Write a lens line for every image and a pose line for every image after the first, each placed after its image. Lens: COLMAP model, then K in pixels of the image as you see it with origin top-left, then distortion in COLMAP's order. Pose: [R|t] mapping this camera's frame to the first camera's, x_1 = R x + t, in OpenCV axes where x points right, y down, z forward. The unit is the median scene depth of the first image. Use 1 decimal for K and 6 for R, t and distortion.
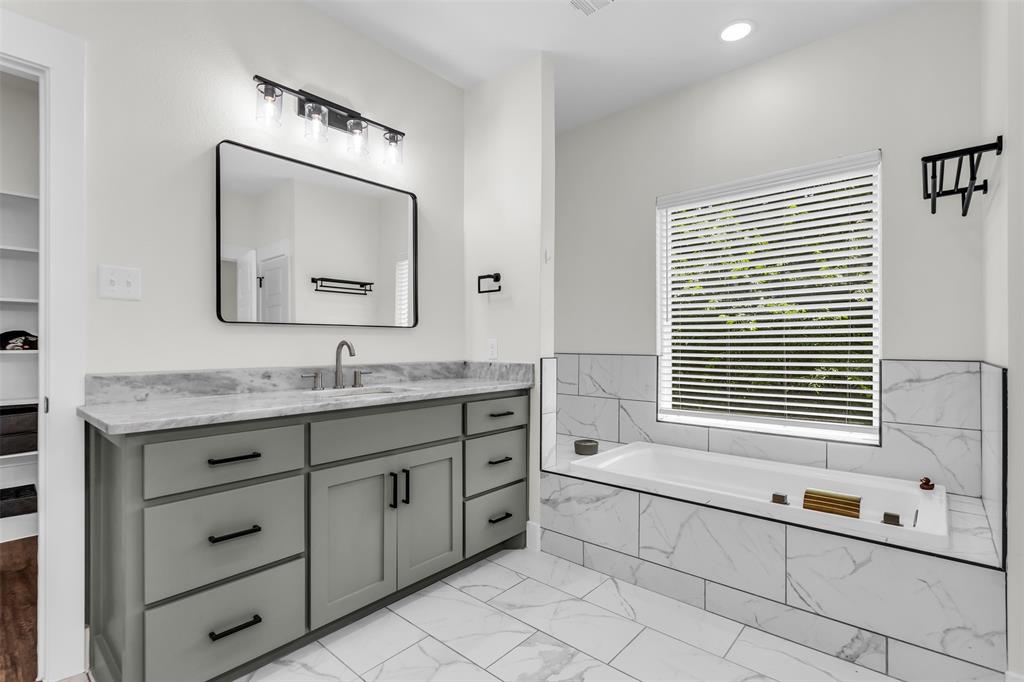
lens RADIAL K [[475.6, 0, 509.7], [0, 475.6, 340.4], [0, 0, 1]] dist [-0.001407, 0.000345]
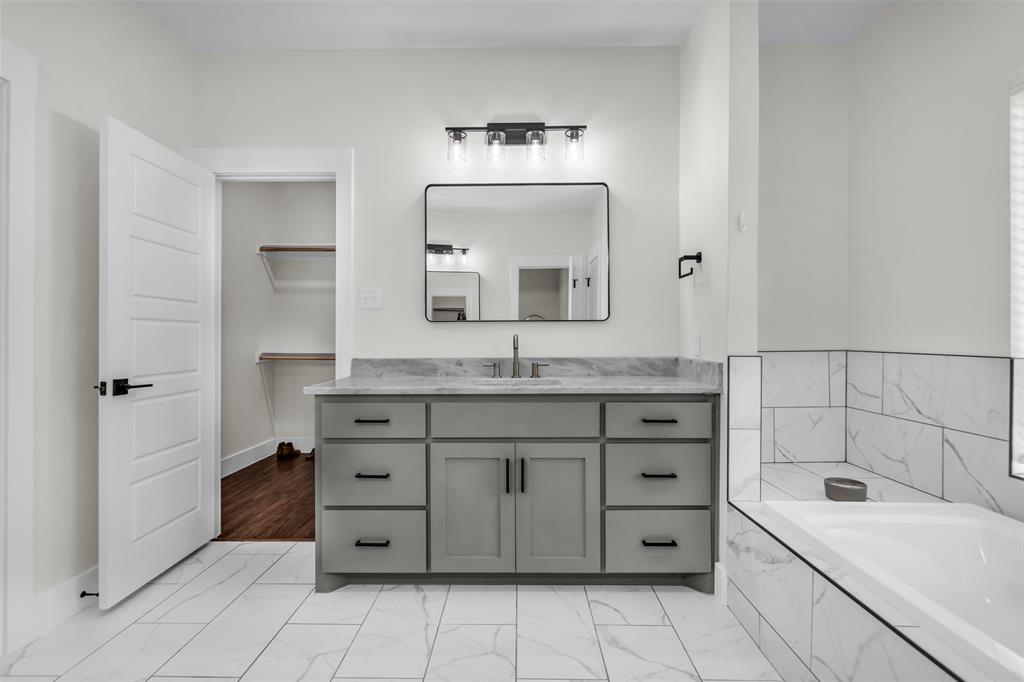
lens RADIAL K [[471.1, 0, 511.0], [0, 471.1, 333.4], [0, 0, 1]] dist [-0.004555, -0.000323]
pose [[0.653618, -0.007273, -0.756790, 0.467381], [0.007325, 0.999968, -0.003284, 0.000401], [0.756789, -0.003397, 0.653650, 0.266490]]
